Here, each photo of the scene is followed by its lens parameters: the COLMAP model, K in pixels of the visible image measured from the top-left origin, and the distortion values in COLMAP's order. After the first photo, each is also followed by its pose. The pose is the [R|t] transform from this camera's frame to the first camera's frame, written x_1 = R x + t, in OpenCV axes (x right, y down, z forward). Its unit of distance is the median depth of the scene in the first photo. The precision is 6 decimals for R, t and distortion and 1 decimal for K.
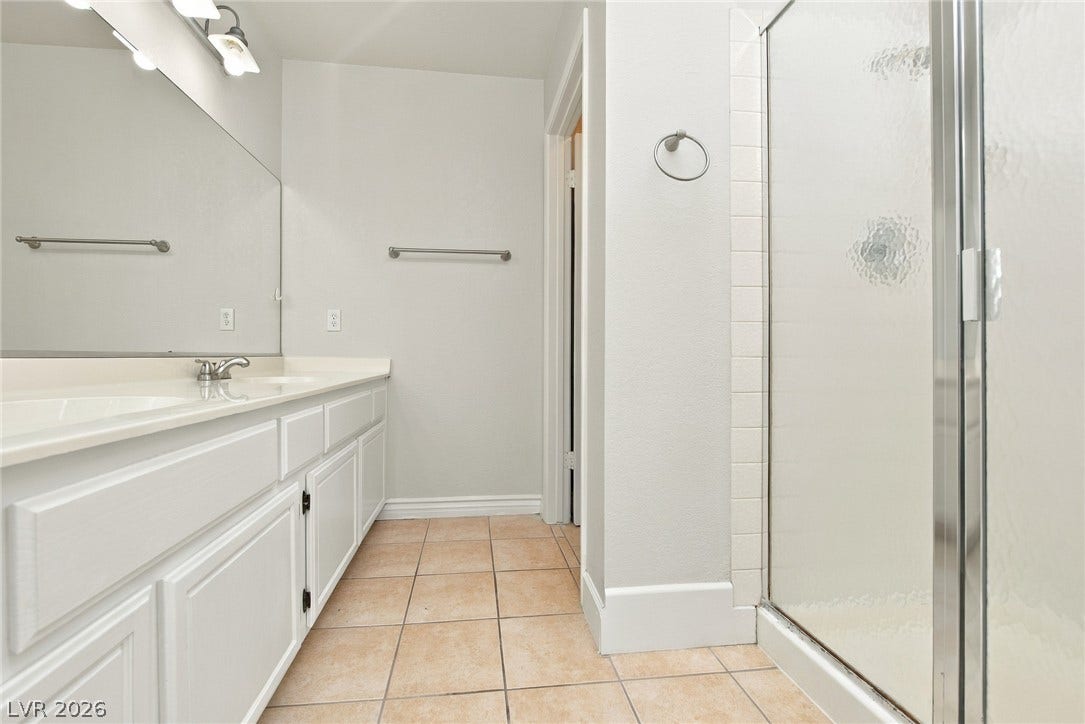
lens RADIAL K [[455.2, 0, 547.9], [0, 455.2, 363.3], [0, 0, 1]] dist [-0.001843, -0.000053]
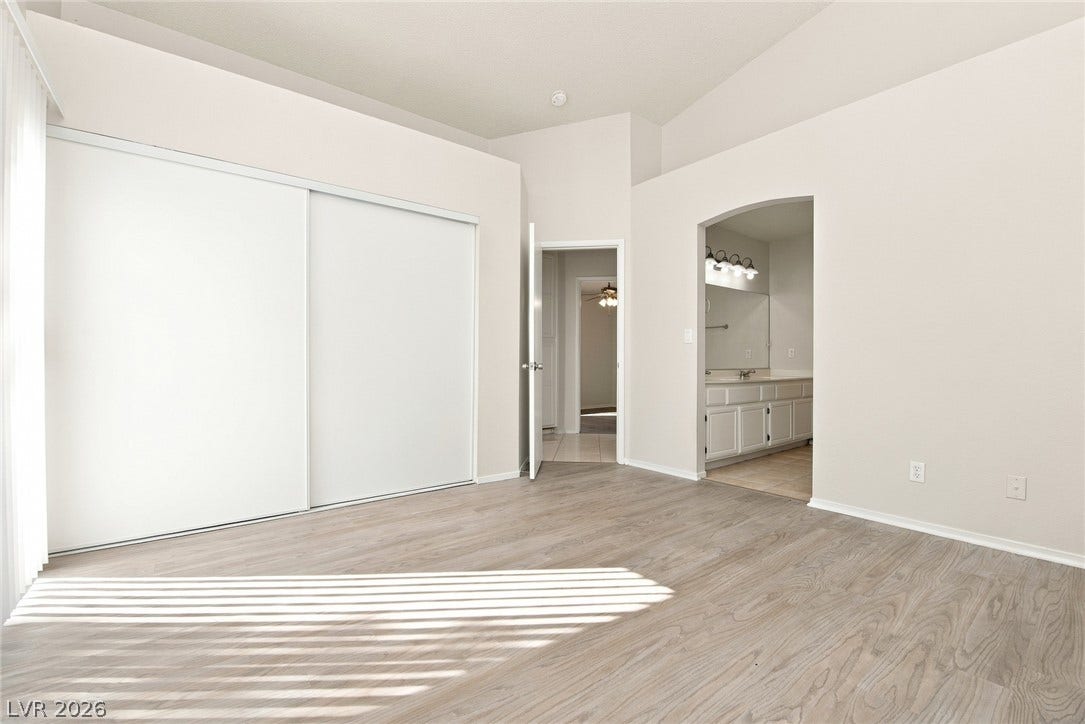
lens RADIAL K [[455.2, 0, 547.9], [0, 455.2, 363.3], [0, 0, 1]] dist [-0.001843, -0.000053]
pose [[0.515336, -0.007029, -0.856959, 0.907533], [-0.007434, 0.999892, -0.012672, -0.006374], [0.856956, 0.012901, 0.515228, -1.286452]]
